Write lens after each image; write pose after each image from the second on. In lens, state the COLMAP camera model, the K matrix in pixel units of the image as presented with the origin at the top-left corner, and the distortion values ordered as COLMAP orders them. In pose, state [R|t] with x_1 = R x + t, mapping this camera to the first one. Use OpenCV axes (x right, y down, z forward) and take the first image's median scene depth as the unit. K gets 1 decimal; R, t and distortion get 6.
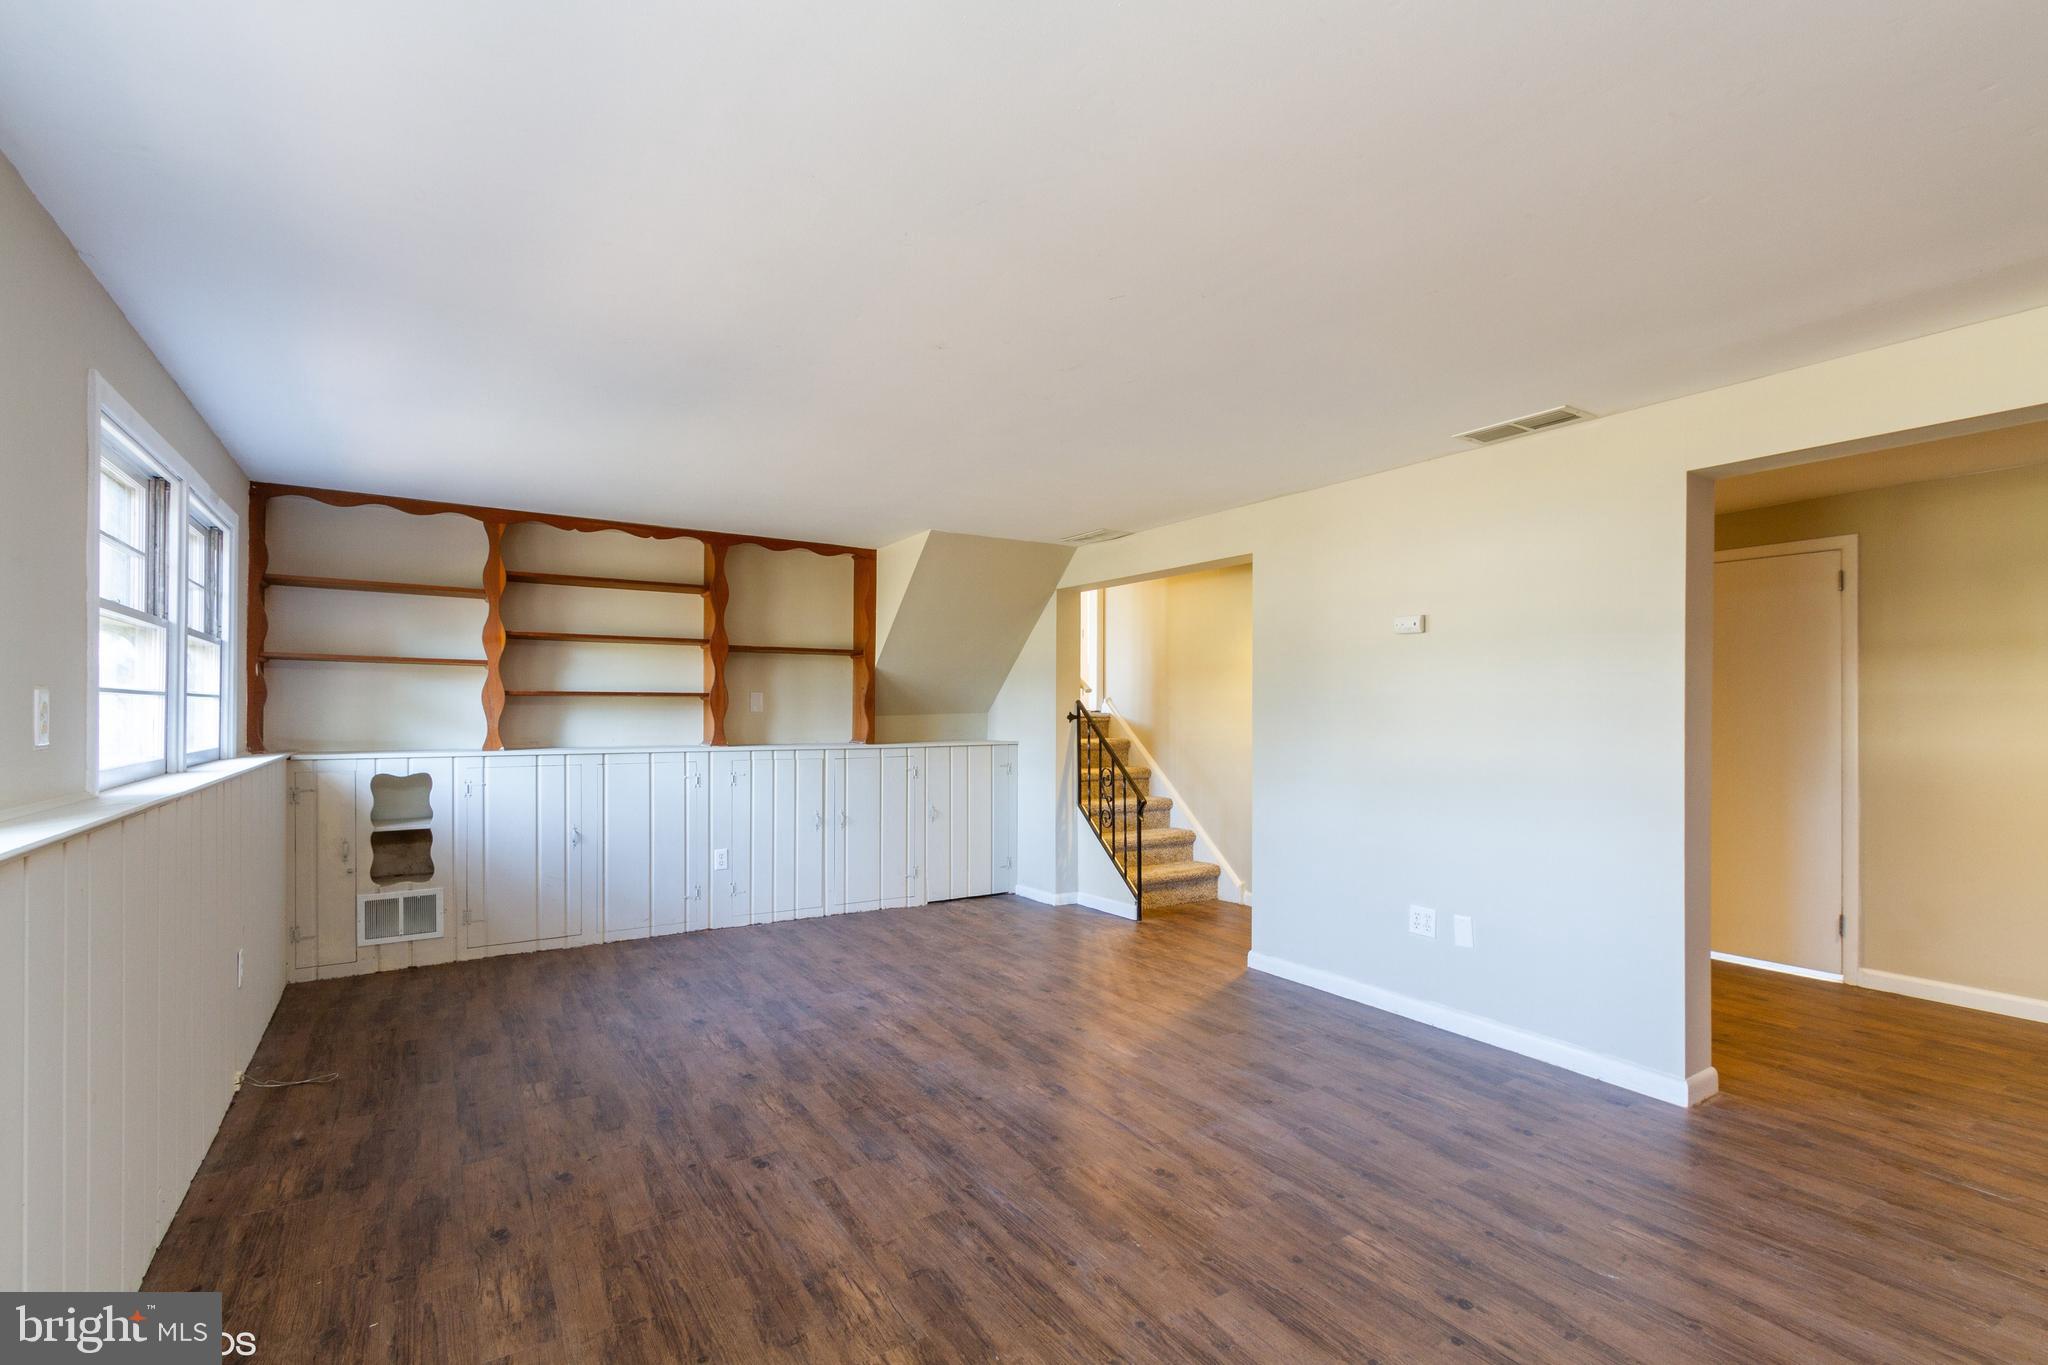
lens RADIAL K [[938.3, 0, 1015.8], [0, 938.3, 711.1], [0, 0, 1]] dist [0.014934, -0.000073]
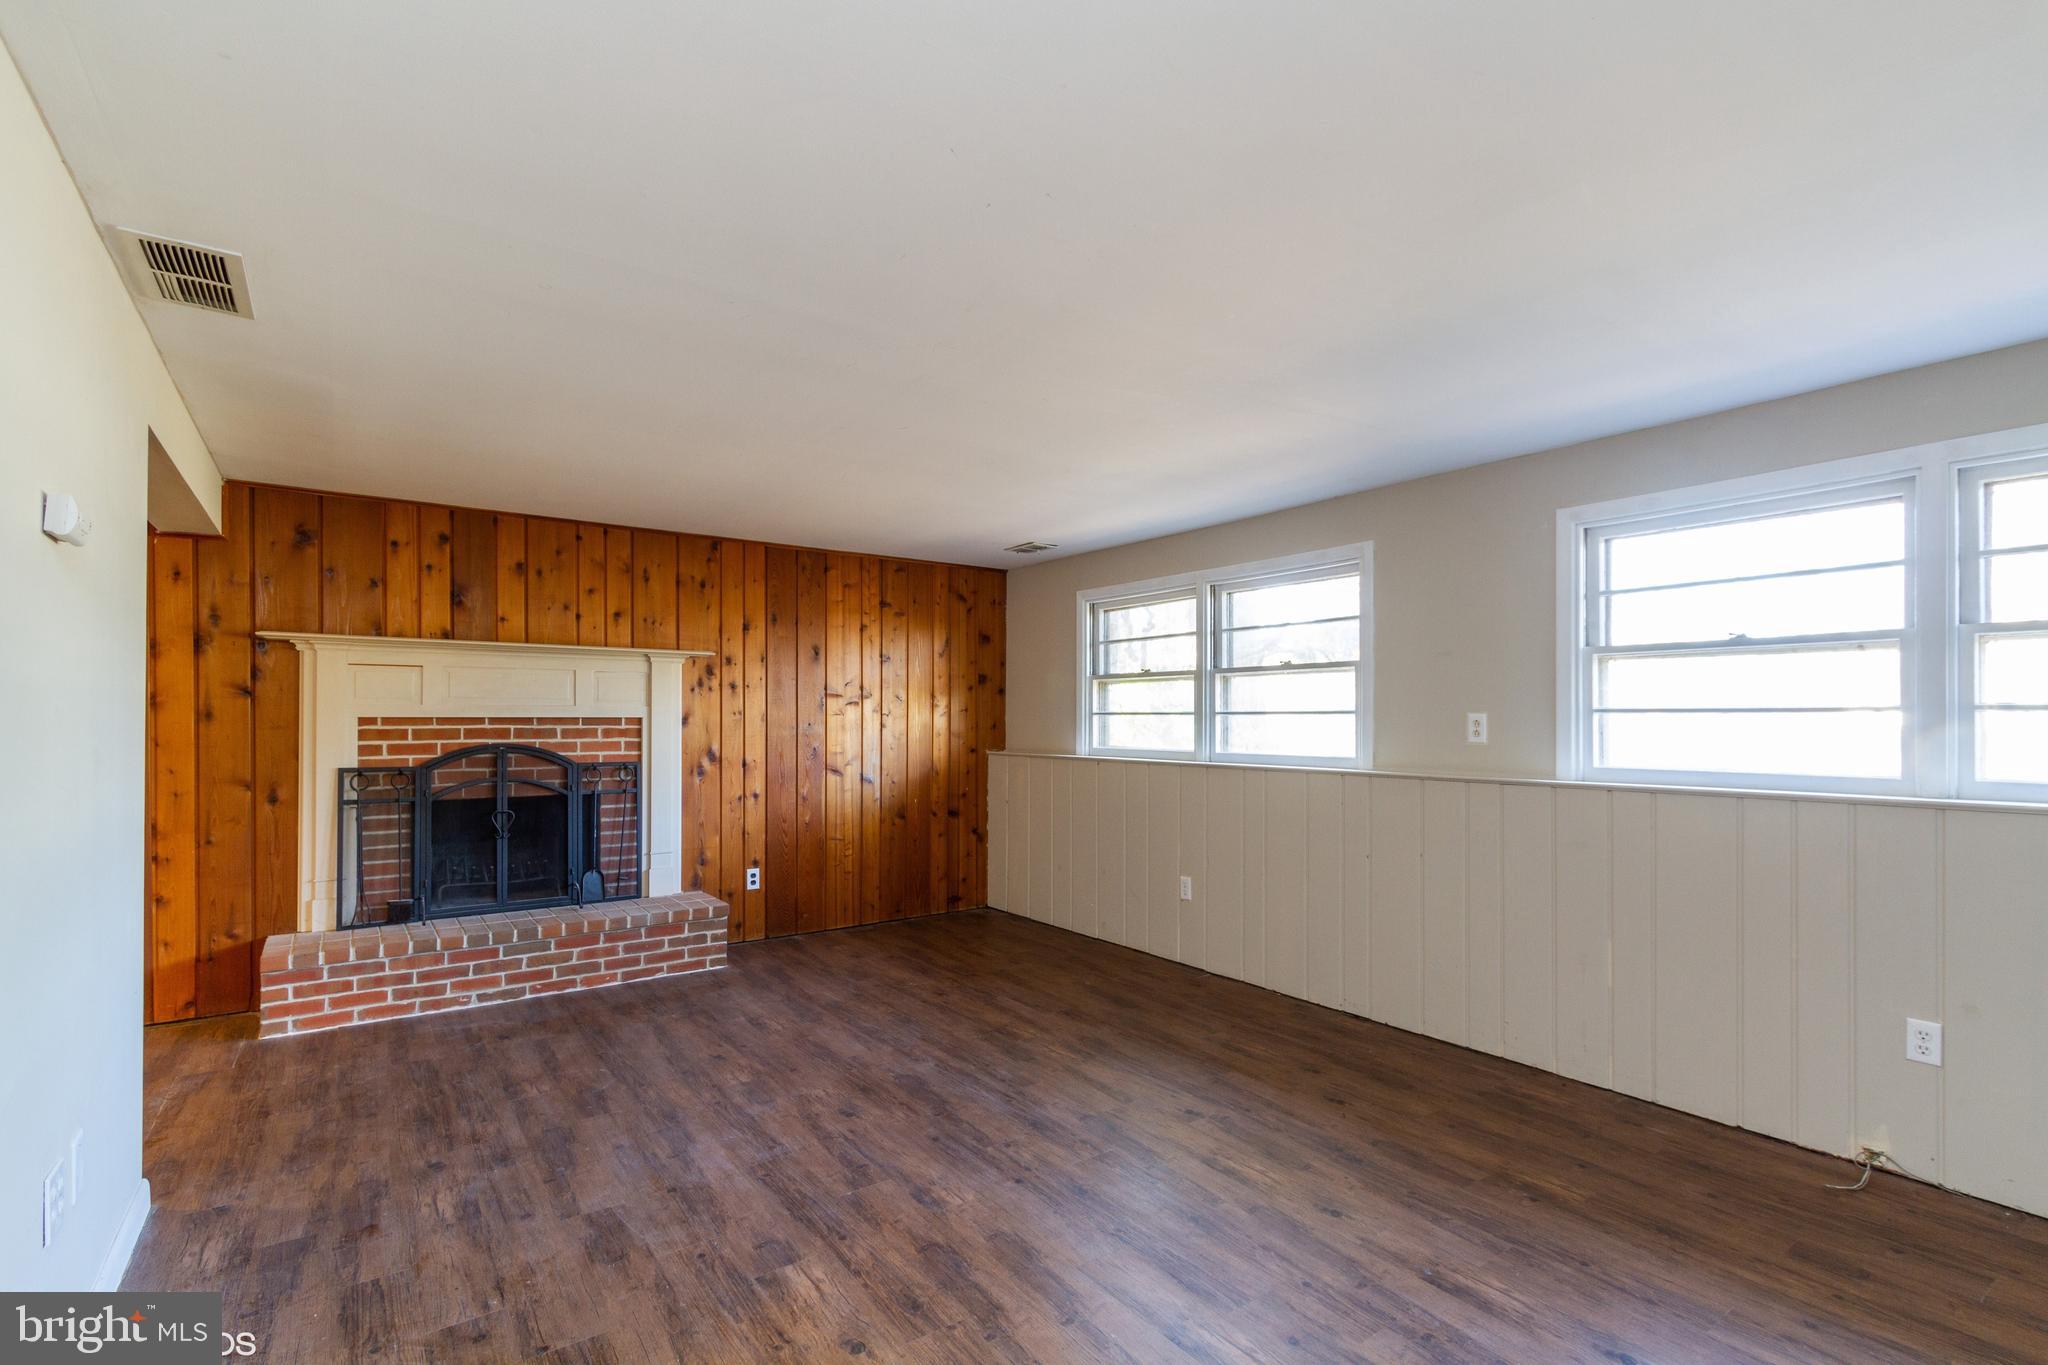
lens RADIAL K [[938.3, 0, 1015.8], [0, 938.3, 711.1], [0, 0, 1]] dist [0.014934, -0.000073]
pose [[-0.998278, -0.004210, -0.058516, 0.015921], [-0.003696, 0.999954, -0.008889, -0.004358], [0.058550, -0.008658, -0.998247, 2.006955]]
